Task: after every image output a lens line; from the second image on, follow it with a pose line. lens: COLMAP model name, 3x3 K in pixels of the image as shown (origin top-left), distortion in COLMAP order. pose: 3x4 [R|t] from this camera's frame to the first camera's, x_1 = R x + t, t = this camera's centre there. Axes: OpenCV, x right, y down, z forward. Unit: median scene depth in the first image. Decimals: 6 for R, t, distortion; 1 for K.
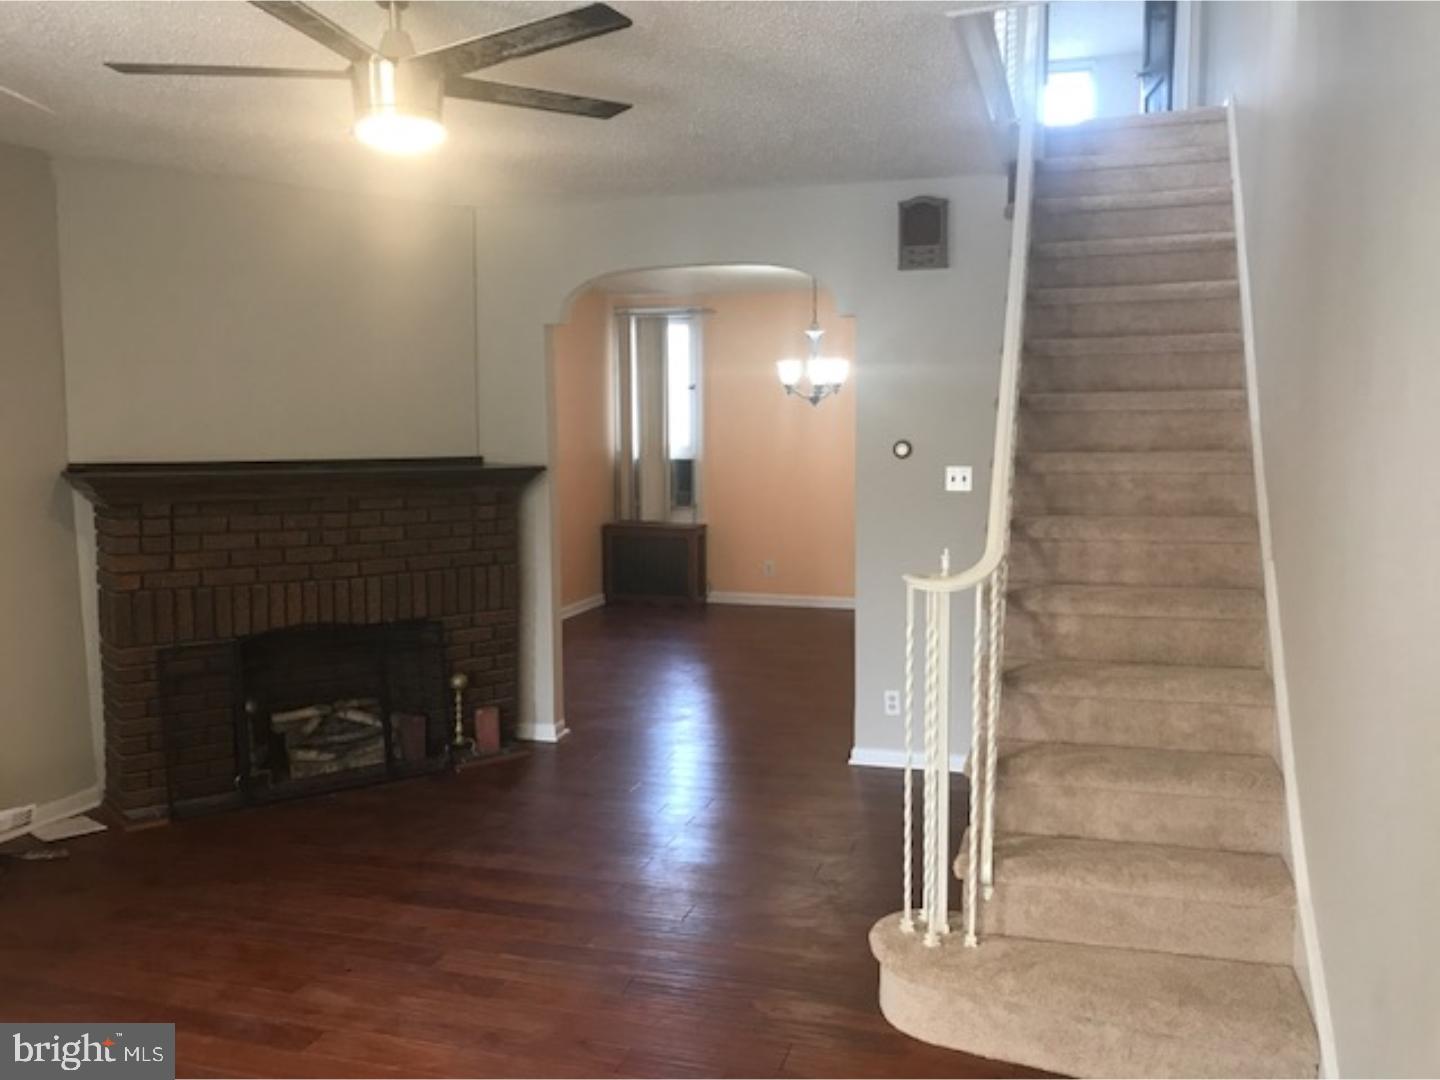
lens RADIAL K [[1206.5, 0, 711.9], [0, 1206.5, 542.5], [0, 0, 1]] dist [0.046571, -0.056271]
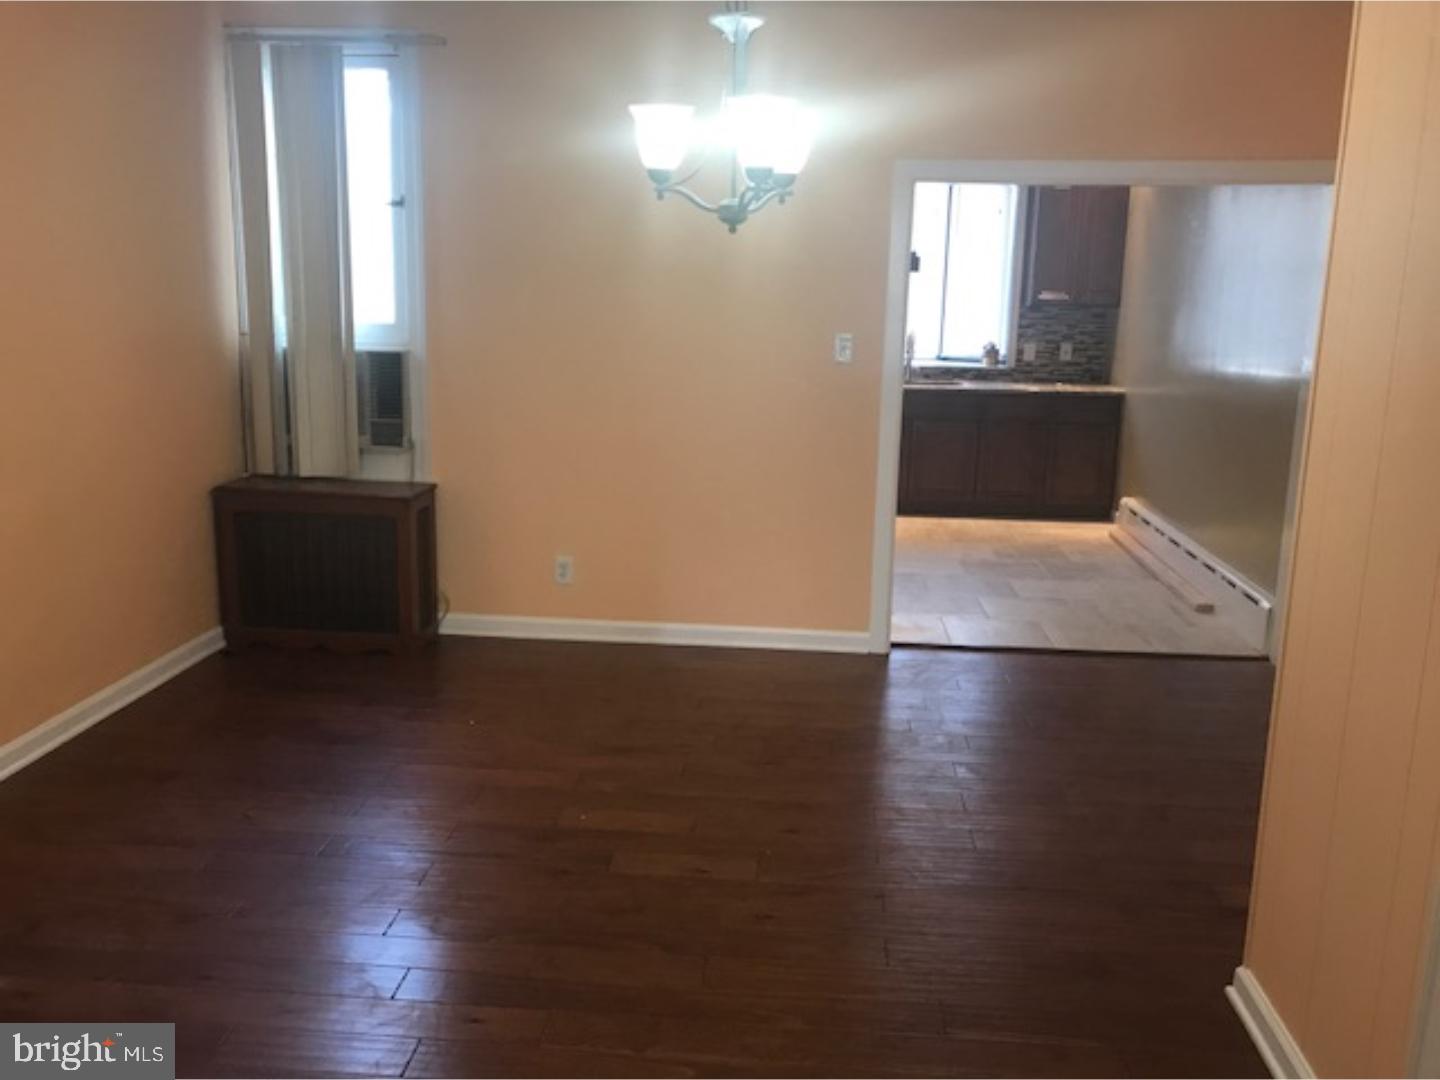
lens RADIAL K [[1206.5, 0, 714.3], [0, 1206.5, 546.3], [0, 0, 1]] dist [0.046571, -0.056271]
pose [[0.974382, -0.021417, 0.223878, -0.008954], [-0.003286, 0.993993, 0.109390, -0.083715], [-0.224876, -0.107324, 0.968459, 0.911499]]
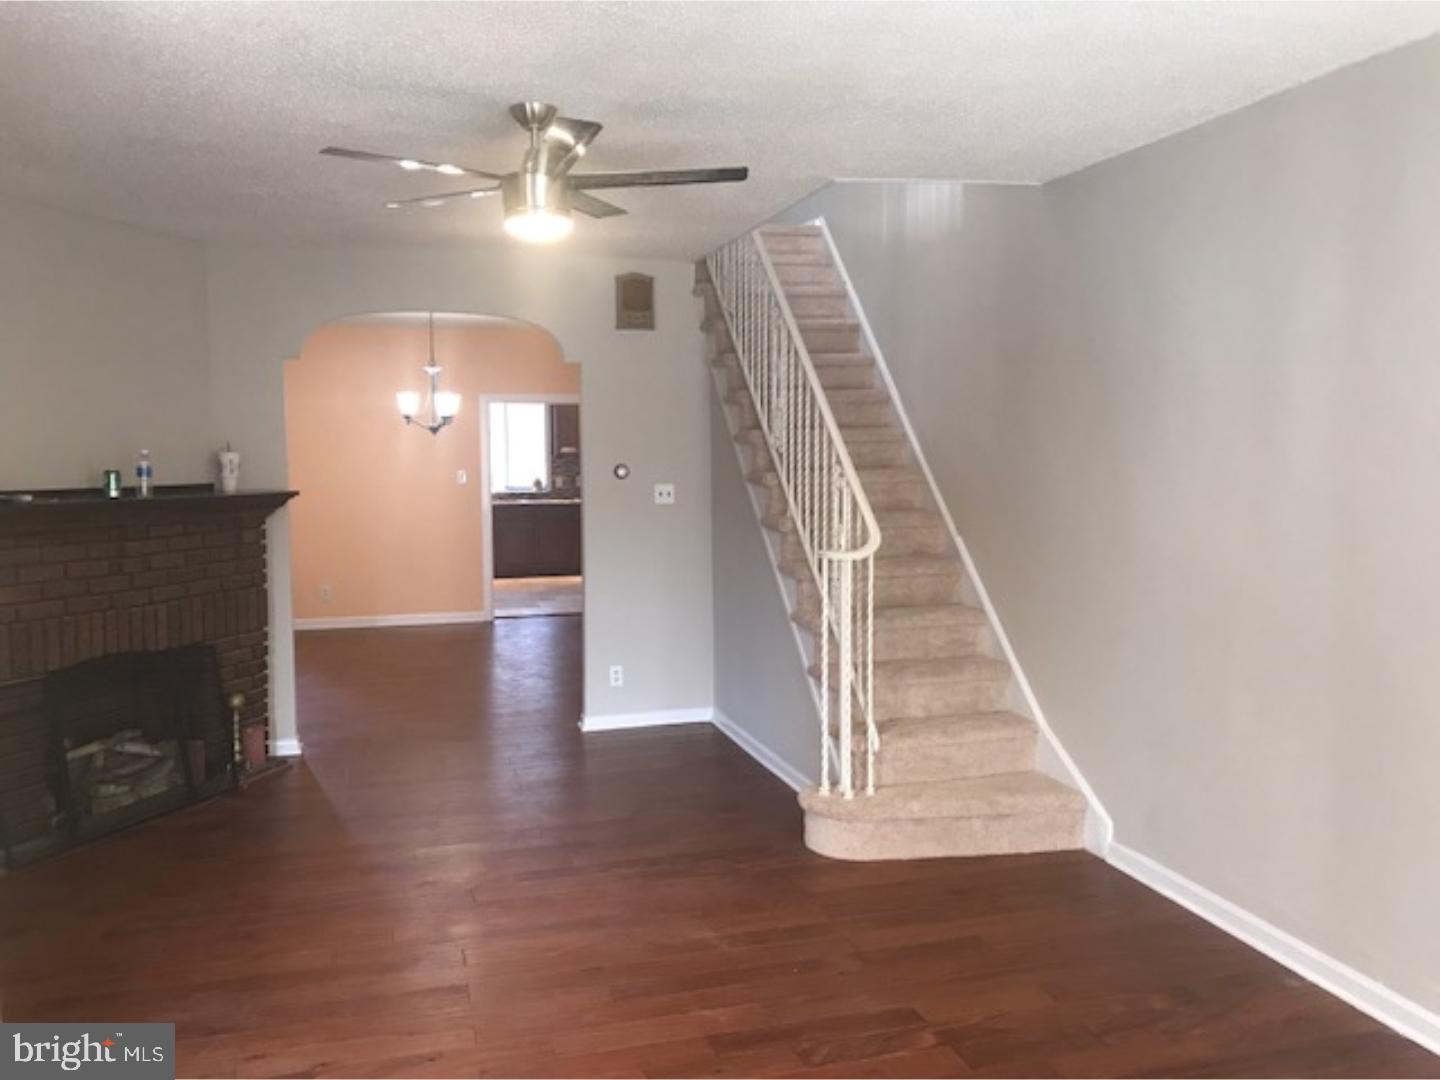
lens RADIAL K [[1206.5, 0, 720.2], [0, 1206.5, 543.7], [0, 0, 1]] dist [0.046571, -0.056271]
pose [[0.834820, -0.044776, 0.548699, -0.447012], [0.057043, 0.998358, -0.005318, 0.010580], [-0.547559, 0.035739, 0.836003, -0.098885]]
